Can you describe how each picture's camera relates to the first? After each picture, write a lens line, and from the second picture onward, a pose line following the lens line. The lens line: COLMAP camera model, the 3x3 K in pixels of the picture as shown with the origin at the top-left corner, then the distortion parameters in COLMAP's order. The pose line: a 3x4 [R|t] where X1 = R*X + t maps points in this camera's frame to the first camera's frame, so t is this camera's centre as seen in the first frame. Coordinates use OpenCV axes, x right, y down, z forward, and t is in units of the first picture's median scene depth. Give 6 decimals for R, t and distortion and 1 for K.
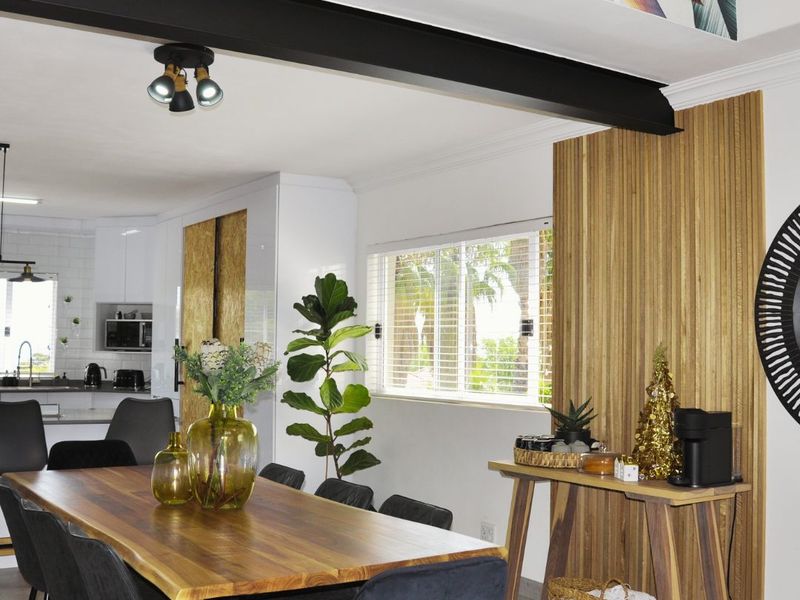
lens RADIAL K [[910.8, 0, 394.5], [0, 910.8, 297.1], [0, 0, 1]] dist [-0.118900, 0.000000]
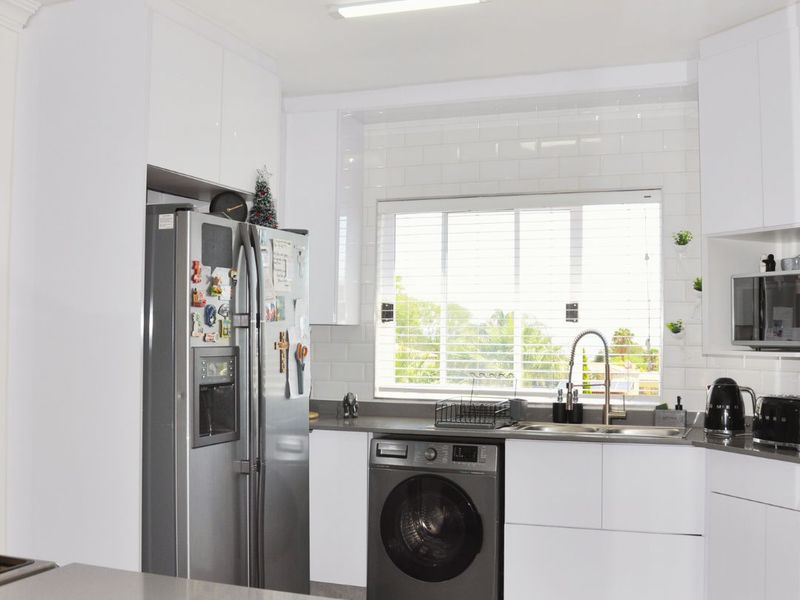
lens RADIAL K [[910.8, 0, 398.9], [0, 910.8, 300.7], [0, 0, 1]] dist [-0.118900, 0.000000]
pose [[0.585860, -0.038520, -0.809496, -0.107652], [0.043490, 0.998925, -0.016059, 0.052116], [0.809245, -0.025796, 0.586905, 0.890022]]
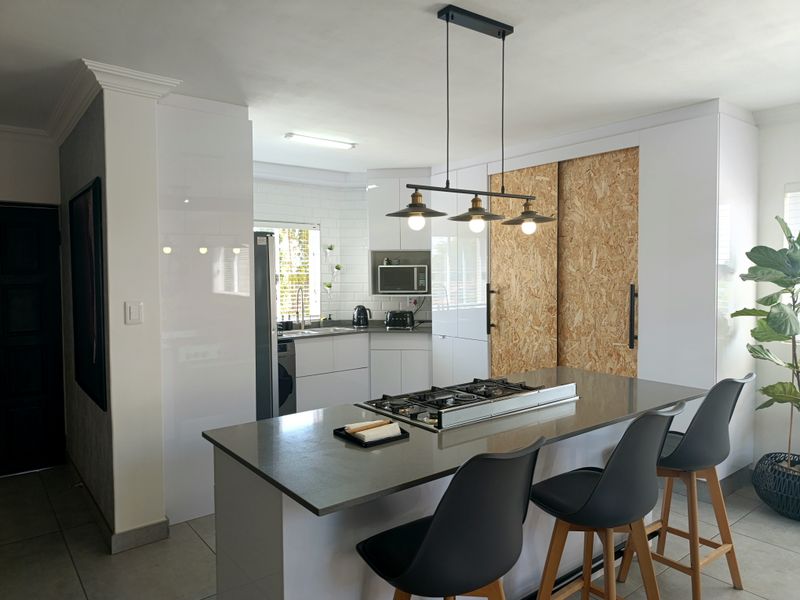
lens RADIAL K [[535.1, 0, 409.8], [0, 535.1, 300.7], [0, 0, 1]] dist [0.042000, -0.020731]
pose [[0.994354, -0.022969, 0.103601, -0.494687], [0.011966, 0.994337, 0.105596, -0.000971], [-0.105439, -0.103760, 0.988998, 0.495794]]
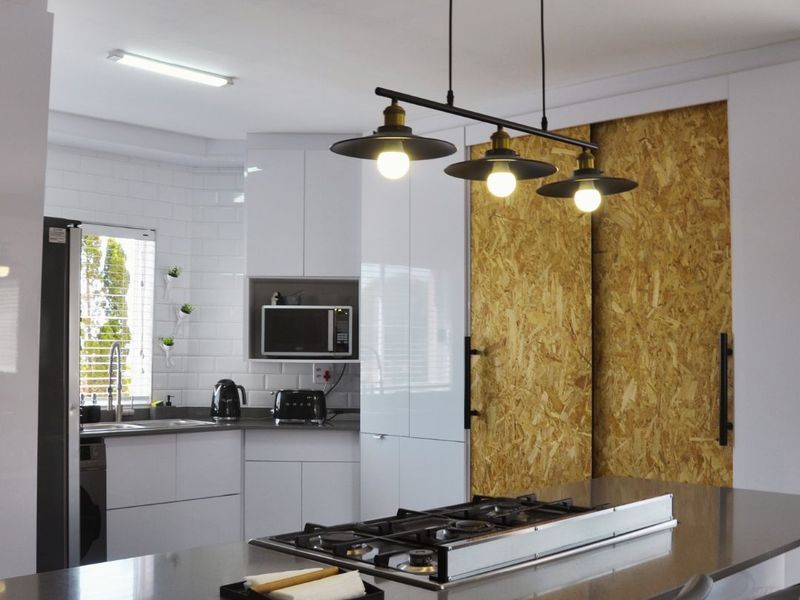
lens RADIAL K [[910.8, 0, 417.7], [0, 910.8, 311.3], [0, 0, 1]] dist [-0.118900, 0.000000]
pose [[0.970433, 0.004856, 0.241323, -0.515679], [-0.008138, 0.999887, 0.012604, 0.028363], [-0.241235, -0.014195, 0.970363, 0.554993]]
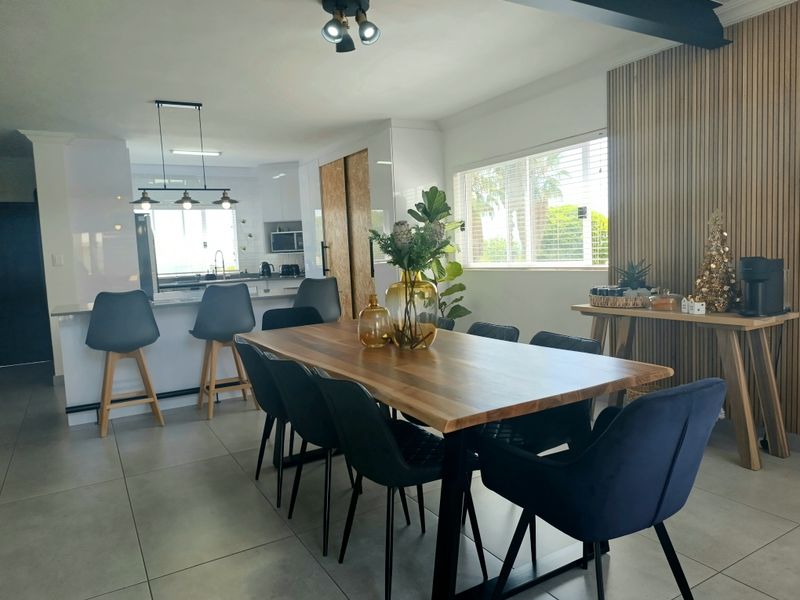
lens RADIAL K [[535.1, 0, 406.3], [0, 535.1, 297.5], [0, 0, 1]] dist [0.042000, -0.020731]
pose [[0.997909, -0.054814, -0.034256, -0.090748], [0.059167, 0.988004, 0.142642, 0.023684], [0.026026, -0.144370, 0.989181, 0.115381]]
